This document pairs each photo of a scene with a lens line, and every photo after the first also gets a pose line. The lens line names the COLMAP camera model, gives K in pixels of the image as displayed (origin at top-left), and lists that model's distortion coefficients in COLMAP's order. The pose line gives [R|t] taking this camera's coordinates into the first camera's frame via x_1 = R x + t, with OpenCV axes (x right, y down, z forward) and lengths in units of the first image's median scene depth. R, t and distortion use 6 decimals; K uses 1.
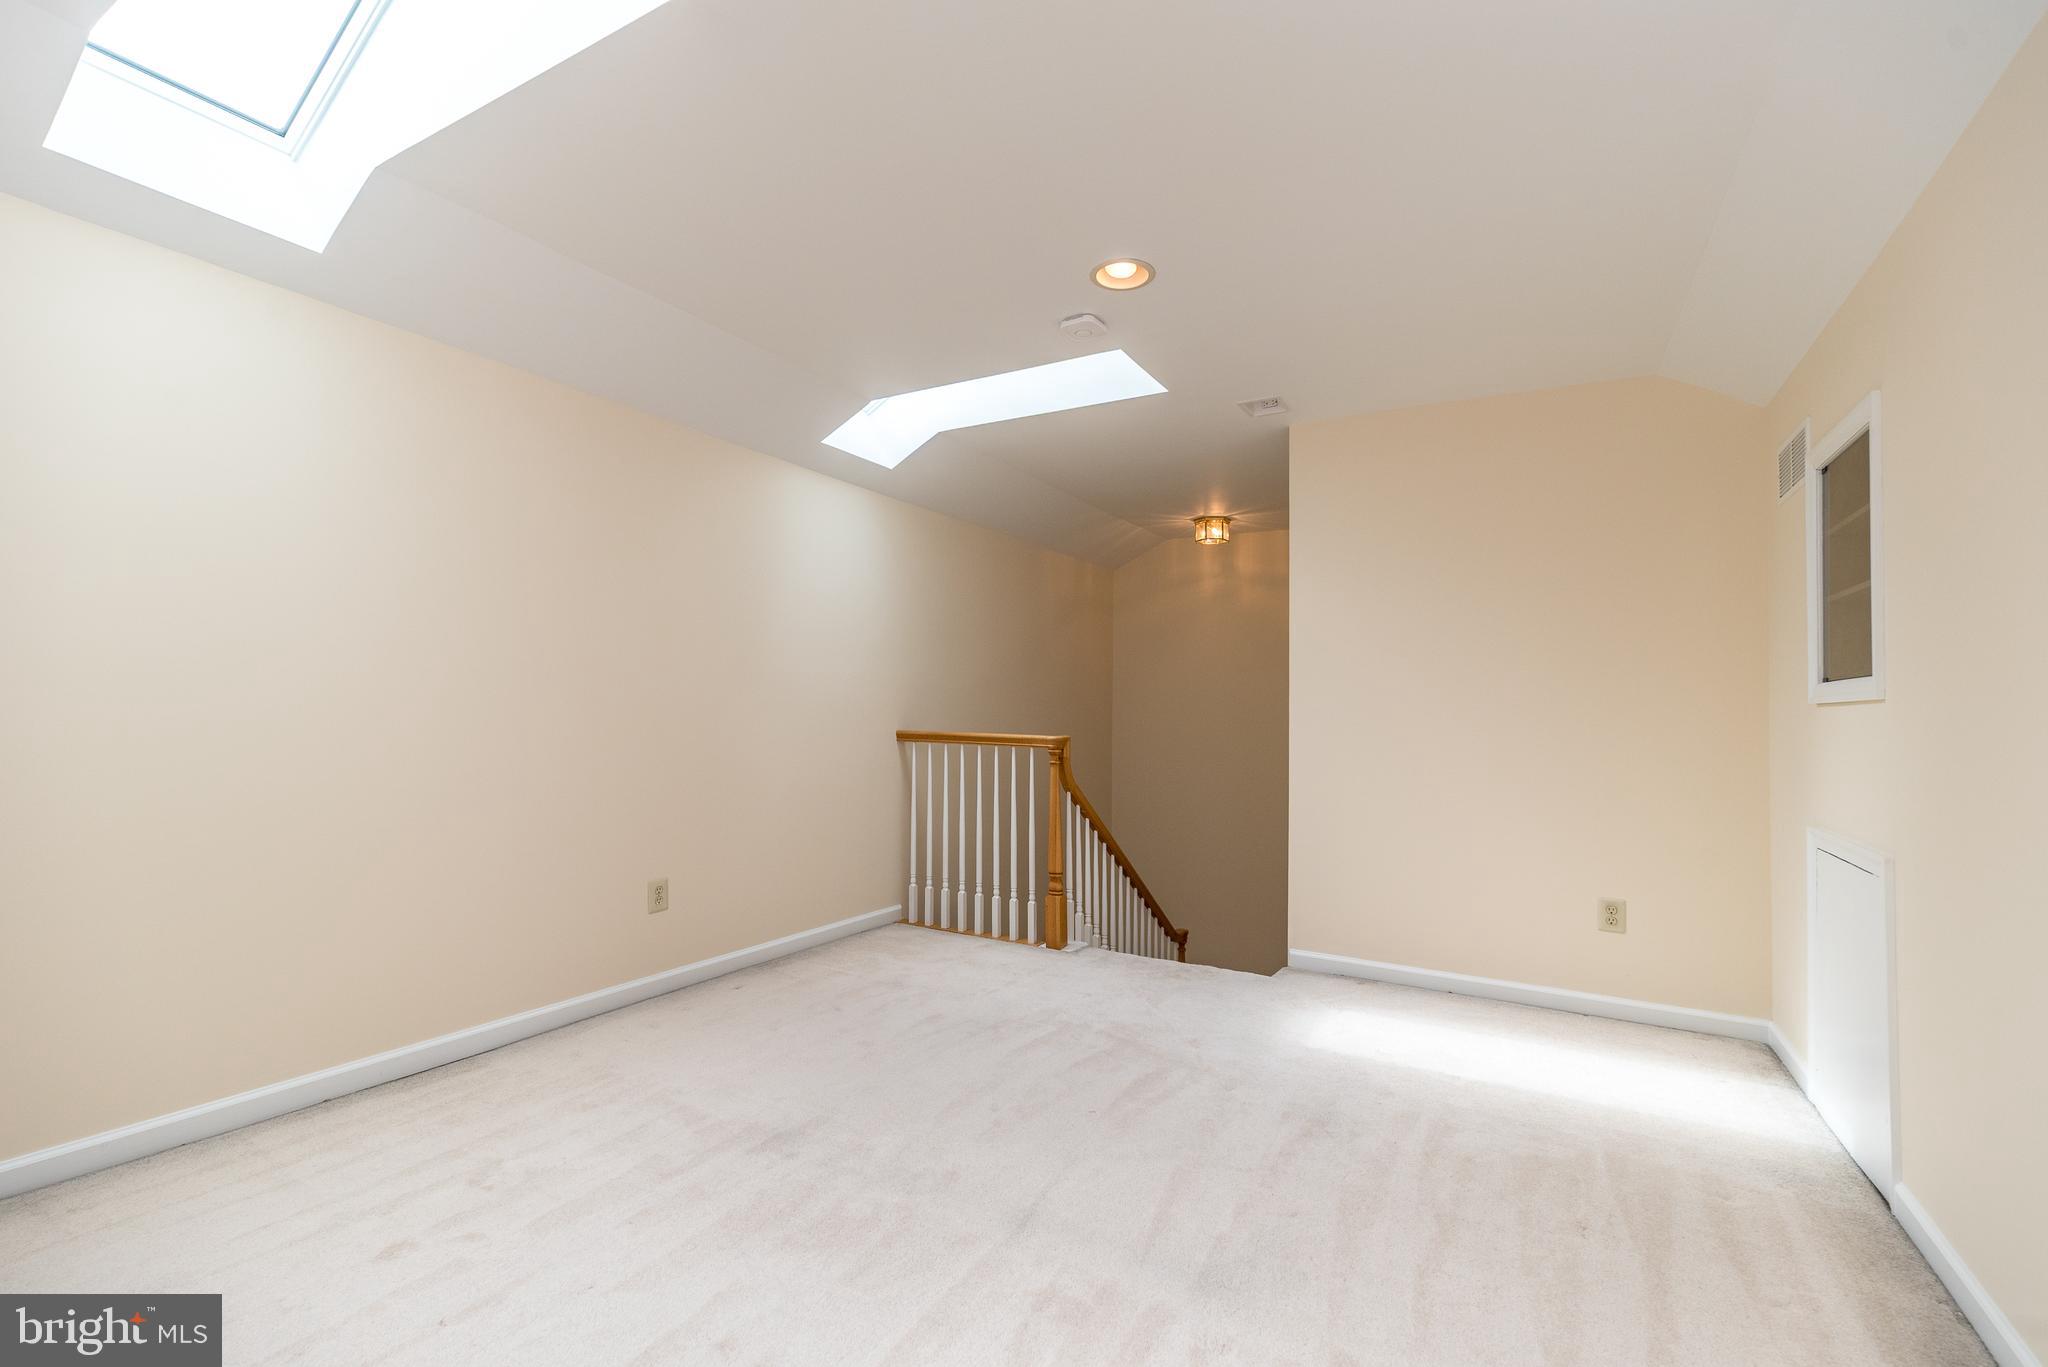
lens RADIAL K [[888.4, 0, 1024.7], [0, 888.4, 696.0], [0, 0, 1]] dist [0.005452, 0.001159]
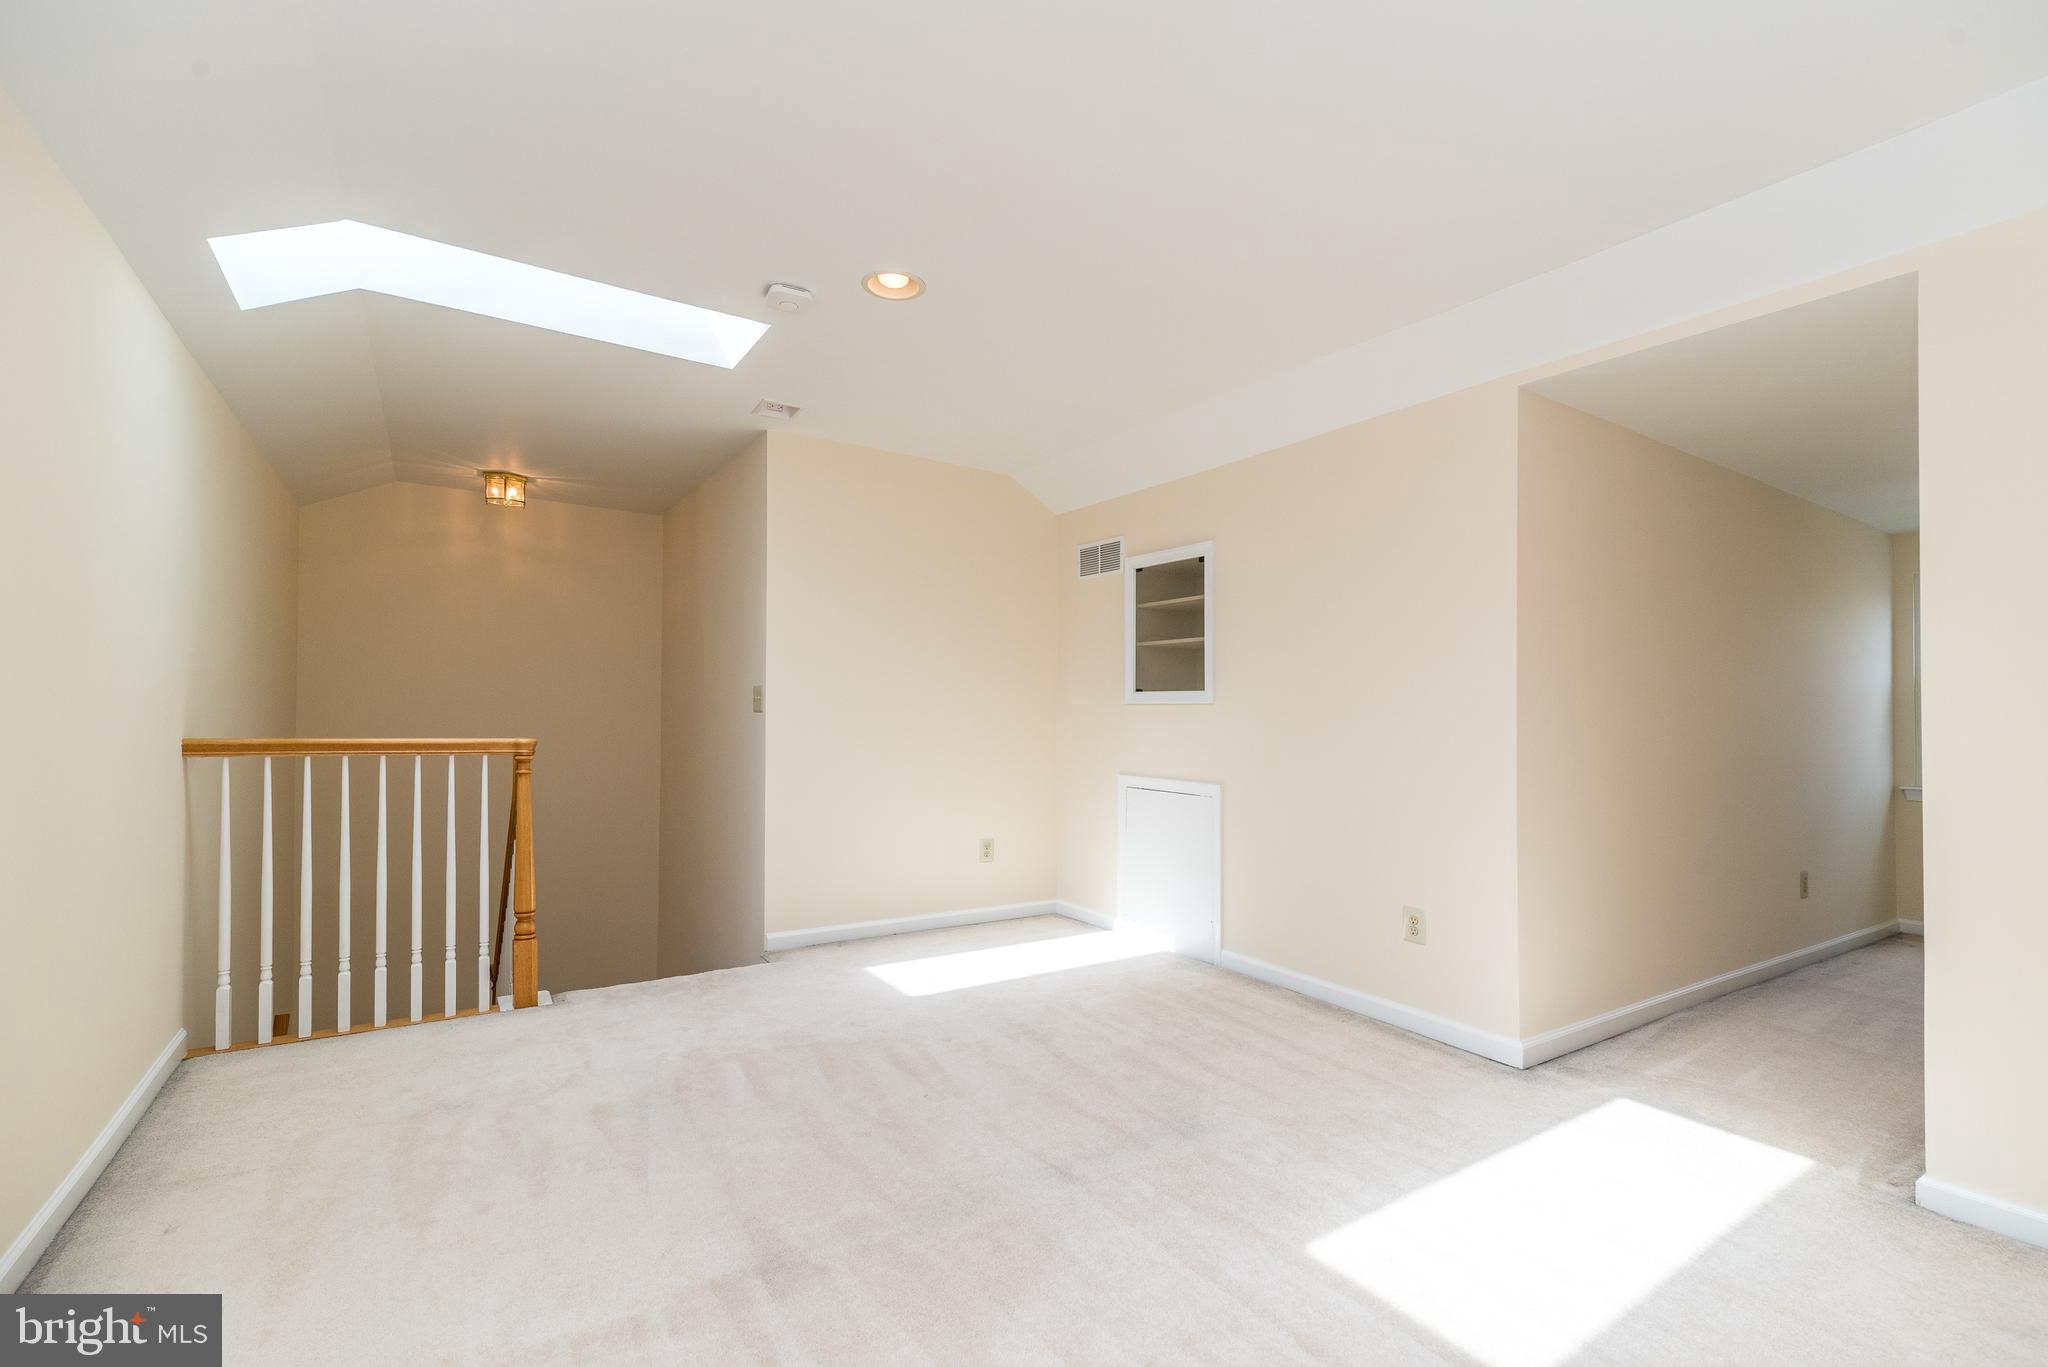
lens RADIAL K [[888.4, 0, 1020.9], [0, 888.4, 696.0], [0, 0, 1]] dist [0.005452, 0.001159]
pose [[0.457120, 0.006992, 0.889378, -0.522210], [-0.022392, 0.999743, 0.003649, -0.005191], [-0.889123, -0.021583, 0.457159, 0.280504]]
